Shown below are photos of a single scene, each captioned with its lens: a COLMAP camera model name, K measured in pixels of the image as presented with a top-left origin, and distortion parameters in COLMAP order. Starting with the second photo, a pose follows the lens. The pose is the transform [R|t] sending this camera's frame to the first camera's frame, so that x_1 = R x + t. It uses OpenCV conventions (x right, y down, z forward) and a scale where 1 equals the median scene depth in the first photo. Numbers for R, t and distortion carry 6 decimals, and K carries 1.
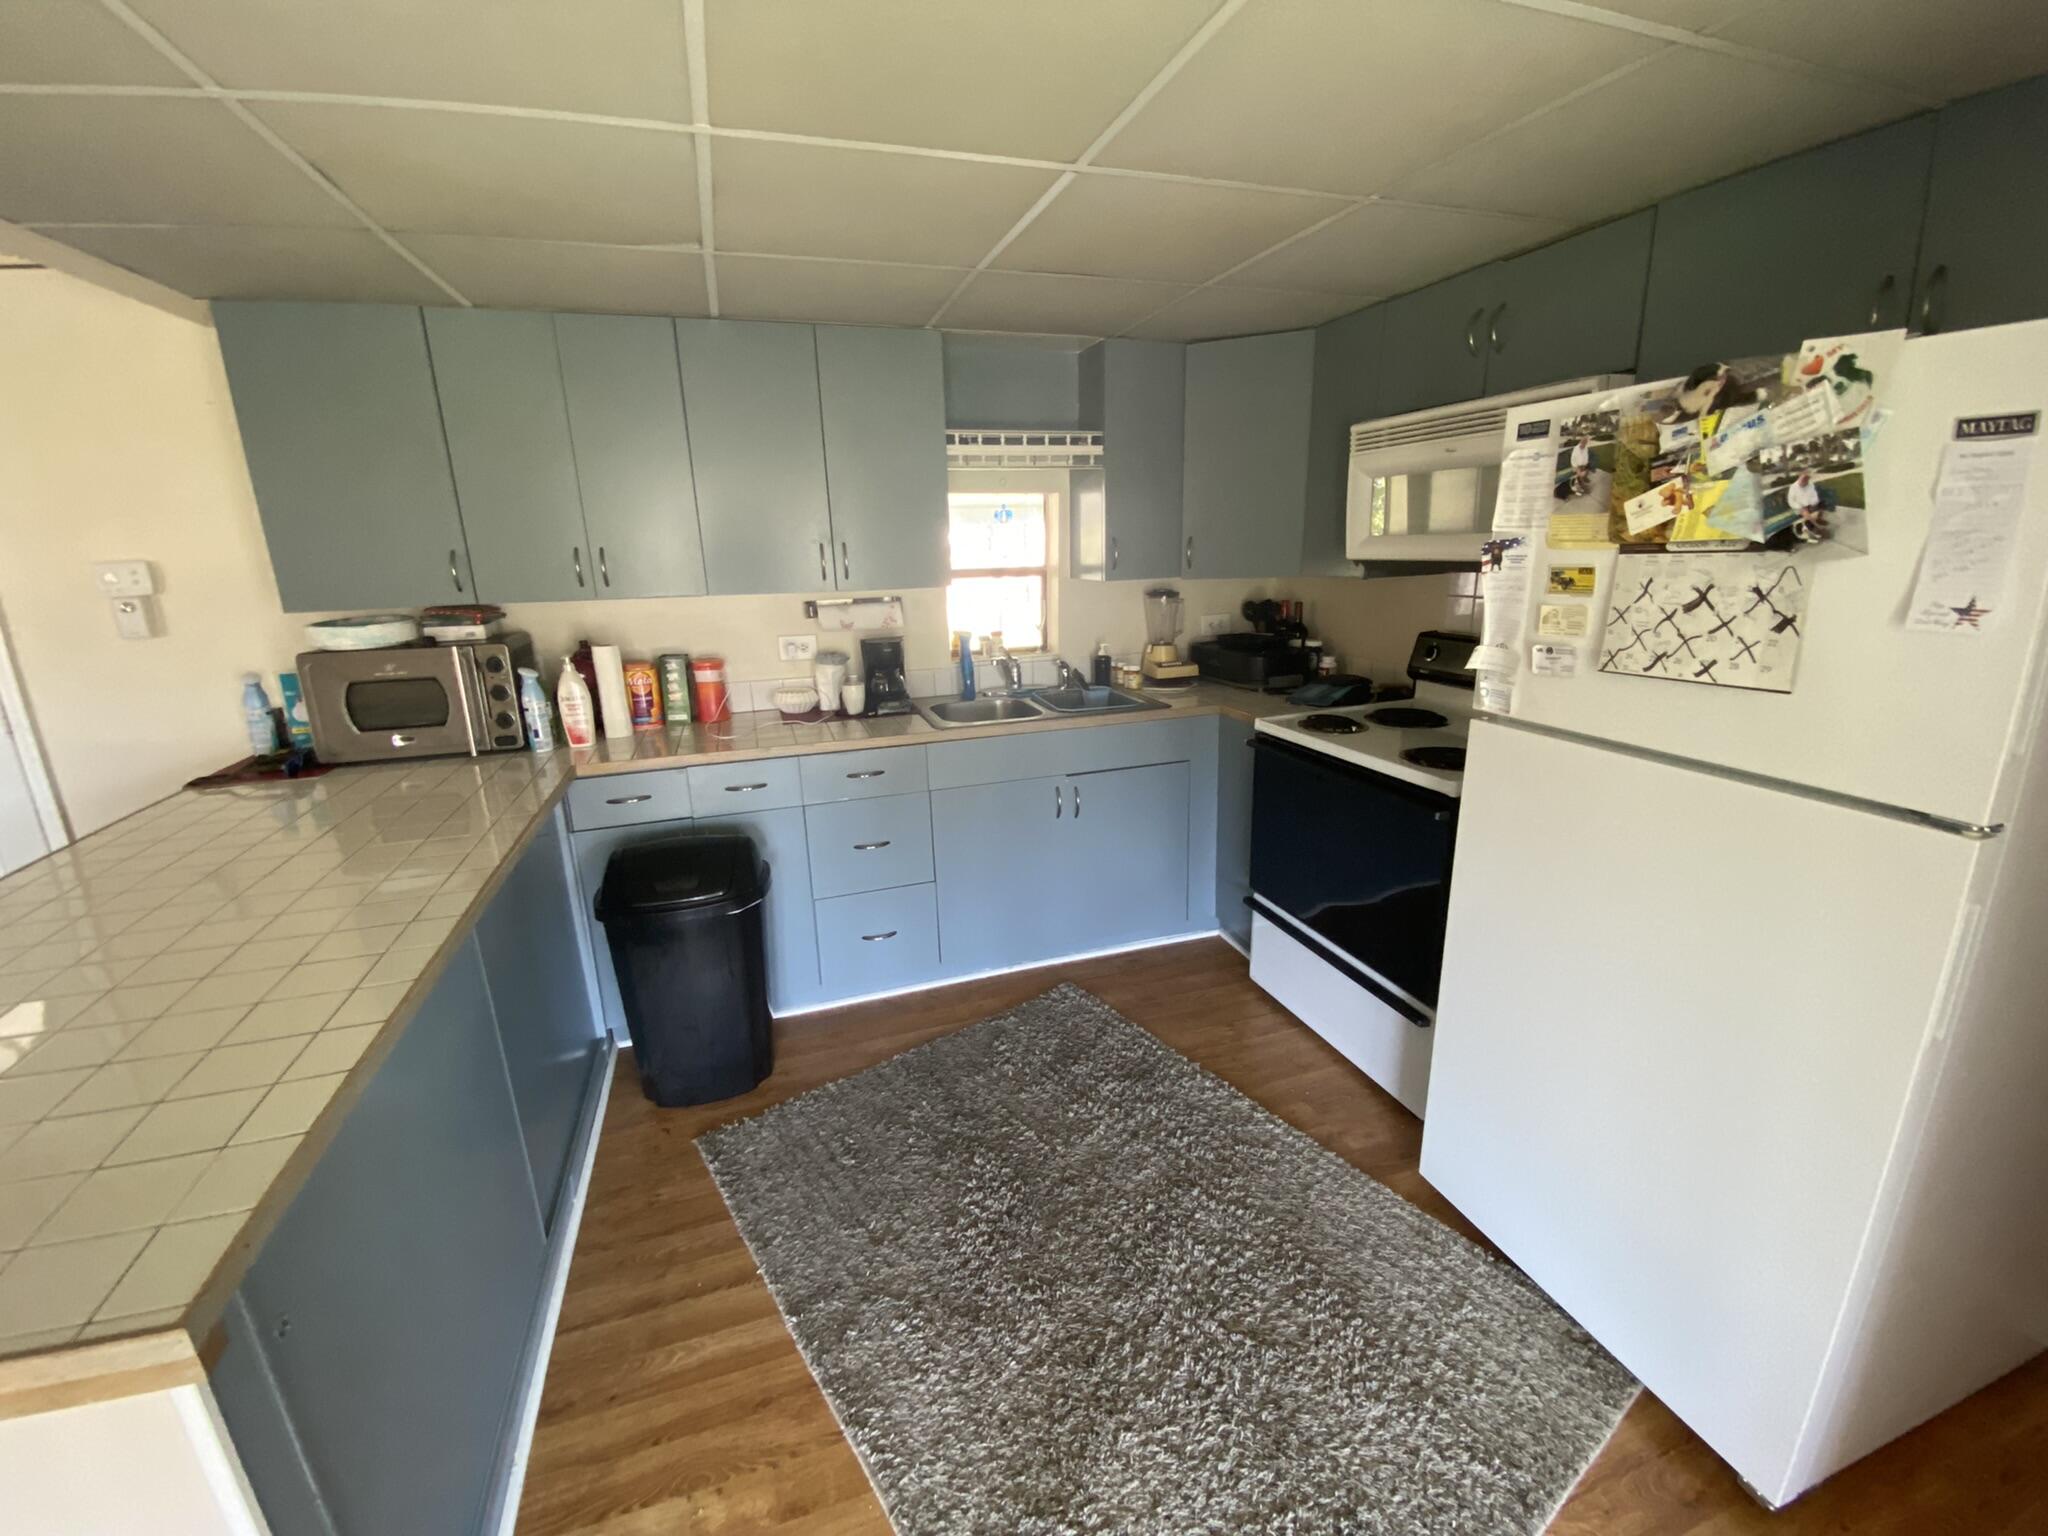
lens RADIAL K [[847.2, 0, 1024.0], [0, 847.2, 768.0], [0, 0, 1]] dist [0.027899, -0.026040]
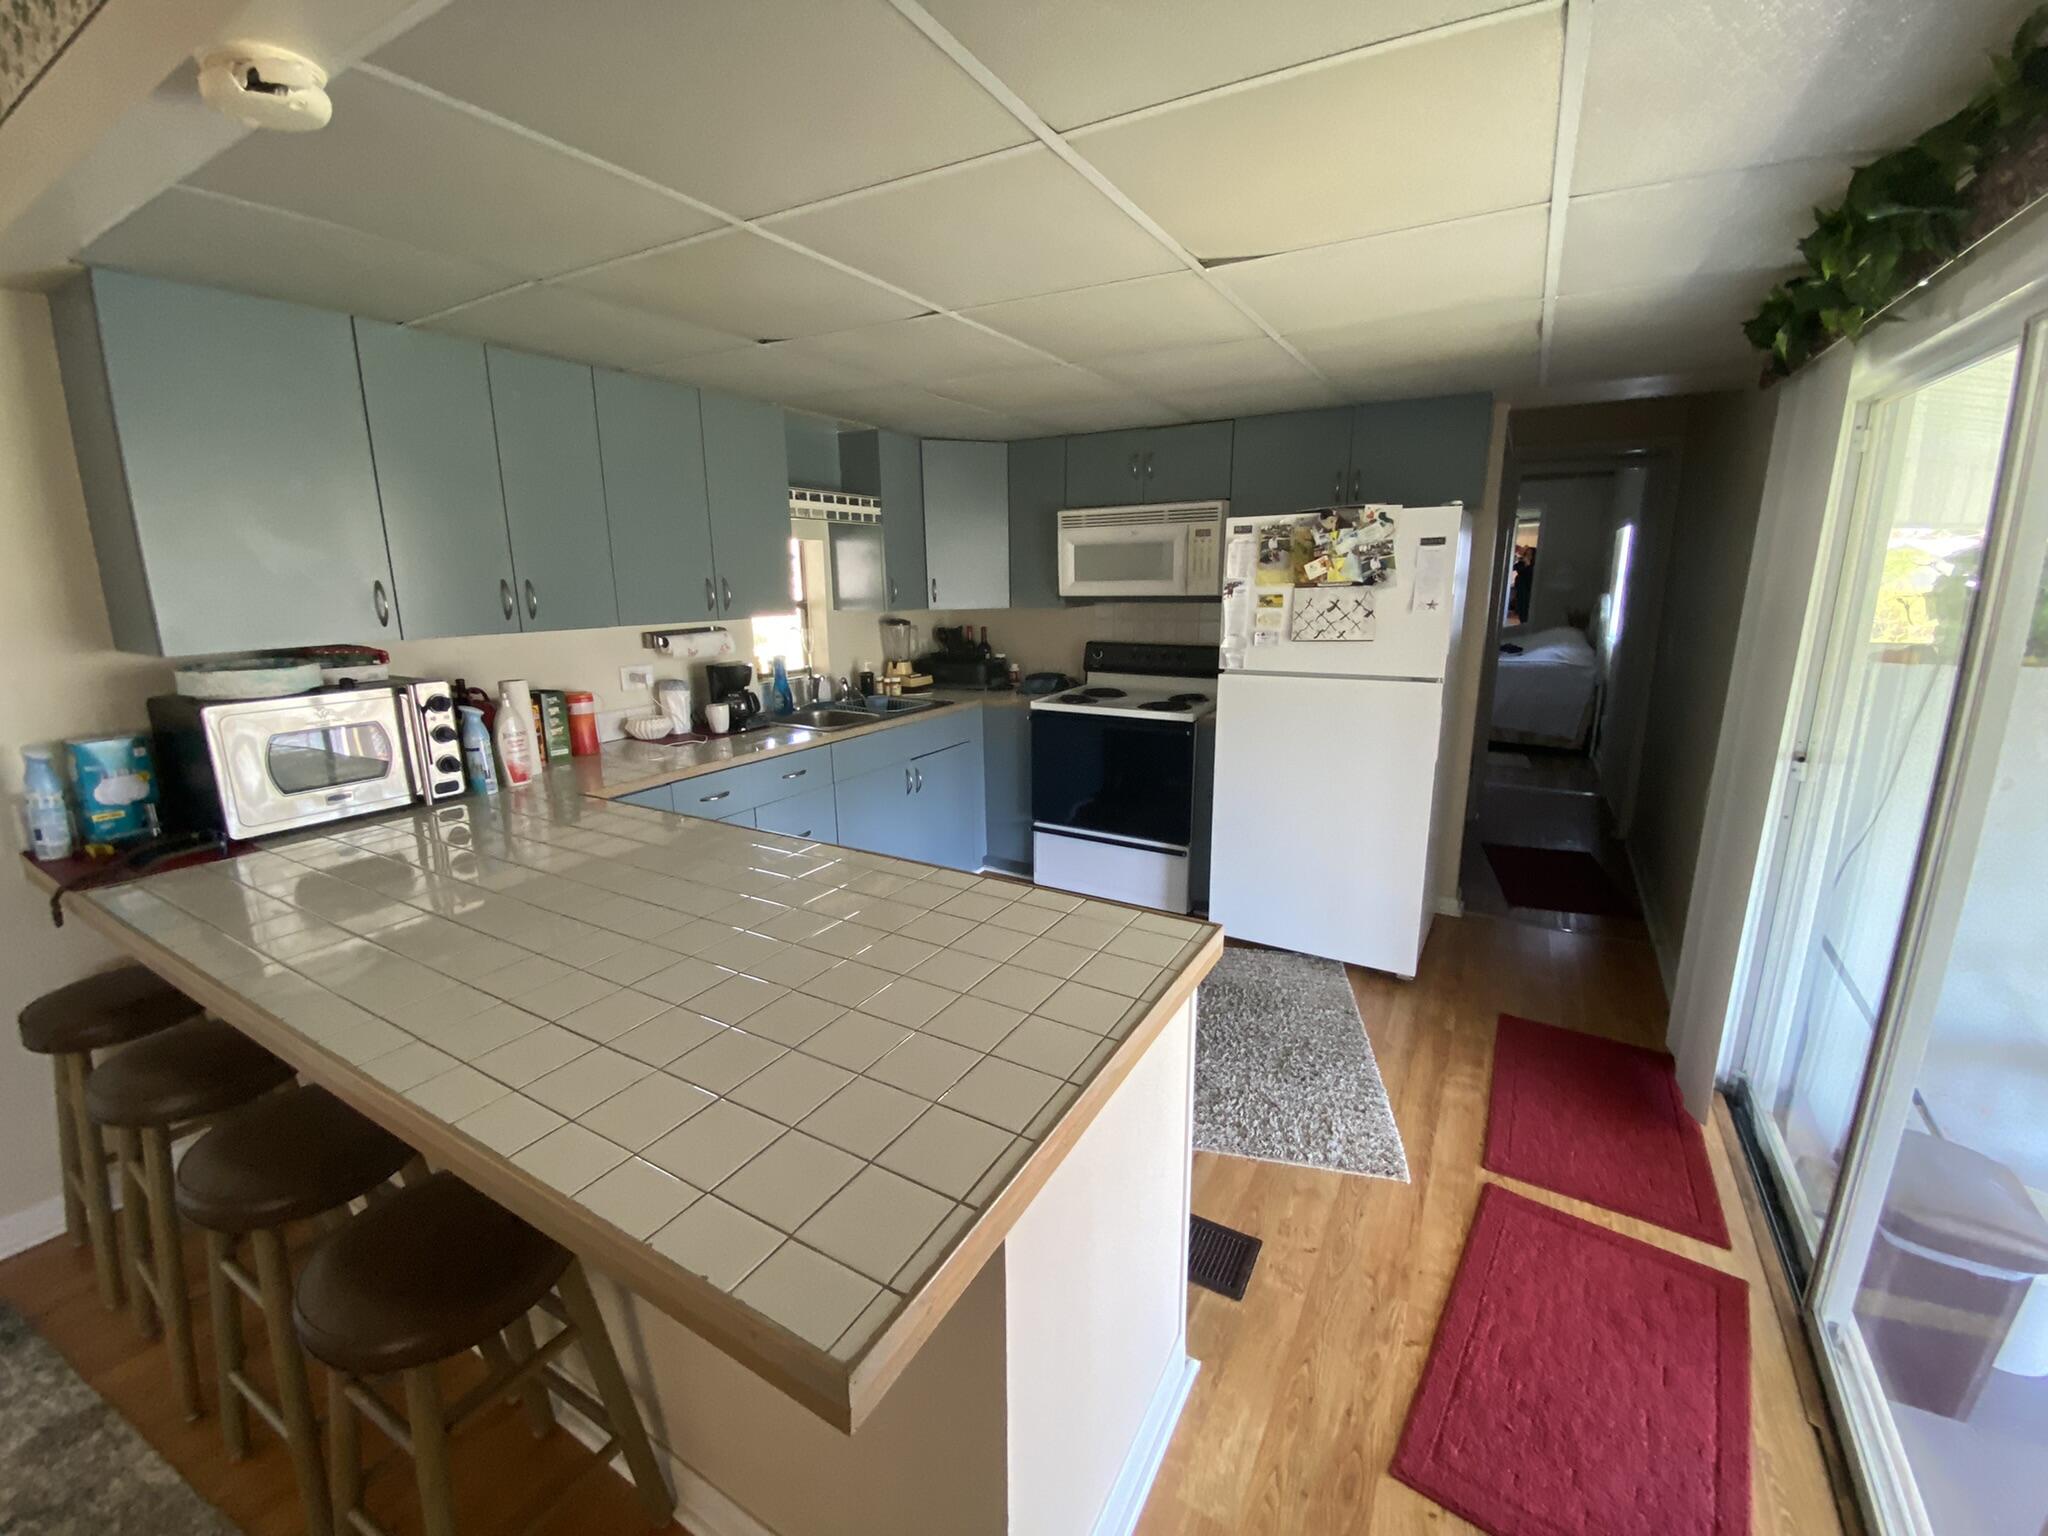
lens RADIAL K [[825.5, 0, 1040.7], [0, 825.5, 770.0], [0, 0, 1]] dist [0.036565, -0.023579]
pose [[0.736629, -0.136669, 0.662344, -1.200421], [0.167170, 0.985773, 0.017488, 0.065383], [-0.655311, 0.097842, 0.748996, -0.137142]]
